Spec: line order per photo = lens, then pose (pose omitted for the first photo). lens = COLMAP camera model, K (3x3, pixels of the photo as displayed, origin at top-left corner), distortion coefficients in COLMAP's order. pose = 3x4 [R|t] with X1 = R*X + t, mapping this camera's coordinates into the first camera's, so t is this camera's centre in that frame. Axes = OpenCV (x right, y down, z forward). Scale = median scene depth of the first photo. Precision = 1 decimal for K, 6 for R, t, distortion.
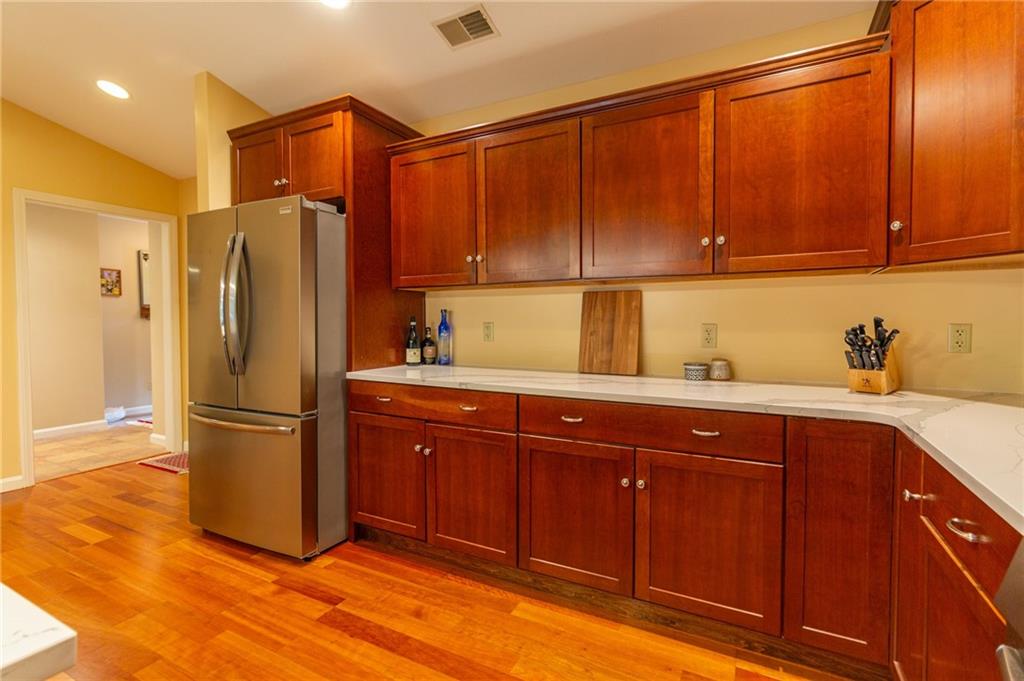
lens RADIAL K [[484.7, 0, 511.2], [0, 484.7, 333.1], [0, 0, 1]] dist [0.001088, -0.000469]
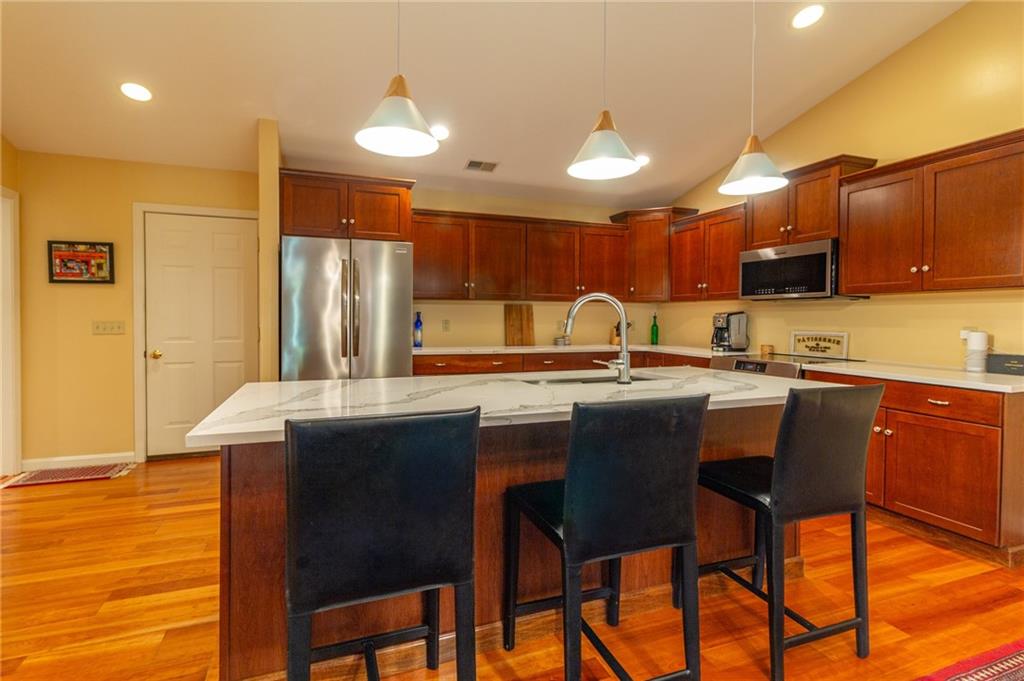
lens RADIAL K [[484.7, 0, 471.4], [0, 484.7, 322.1], [0, 0, 1]] dist [0.001088, -0.000469]
pose [[0.690985, 0.000452, 0.722869, -1.558751], [0.014471, 0.999791, -0.014457, 0.012769], [-0.722724, 0.020451, 0.690834, -0.283333]]
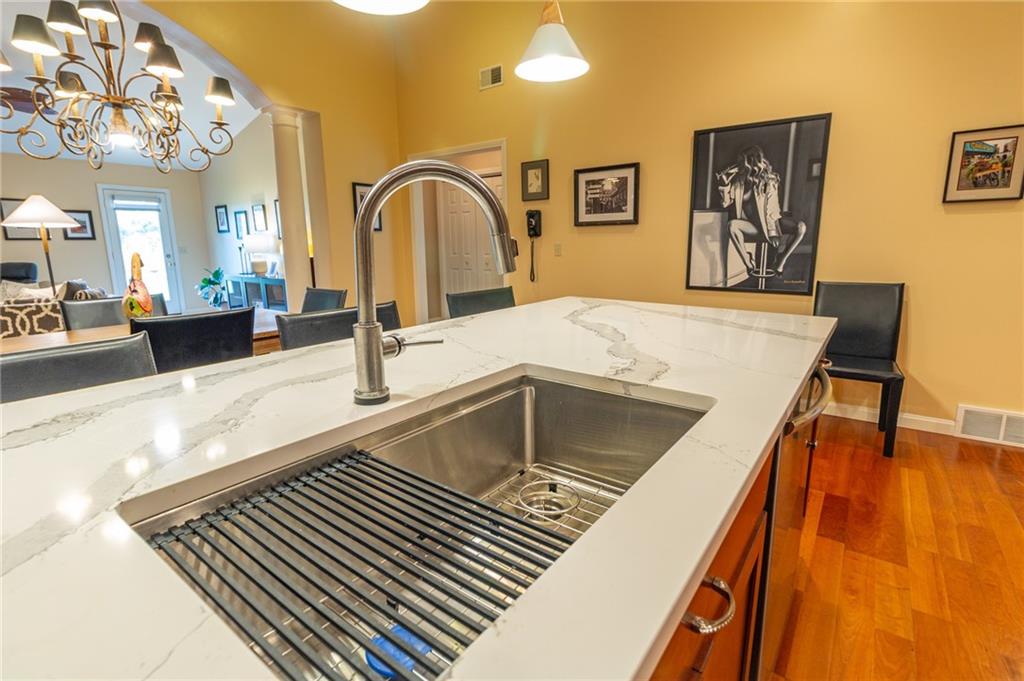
lens RADIAL K [[484.7, 0, 511.6], [0, 484.7, 339.6], [0, 0, 1]] dist [0.001088, -0.000469]
pose [[-0.156281, 0.193770, -0.968519, -0.250801], [-0.019658, 0.979763, 0.199192, 0.007325], [0.987517, 0.050169, -0.149310, 0.383359]]
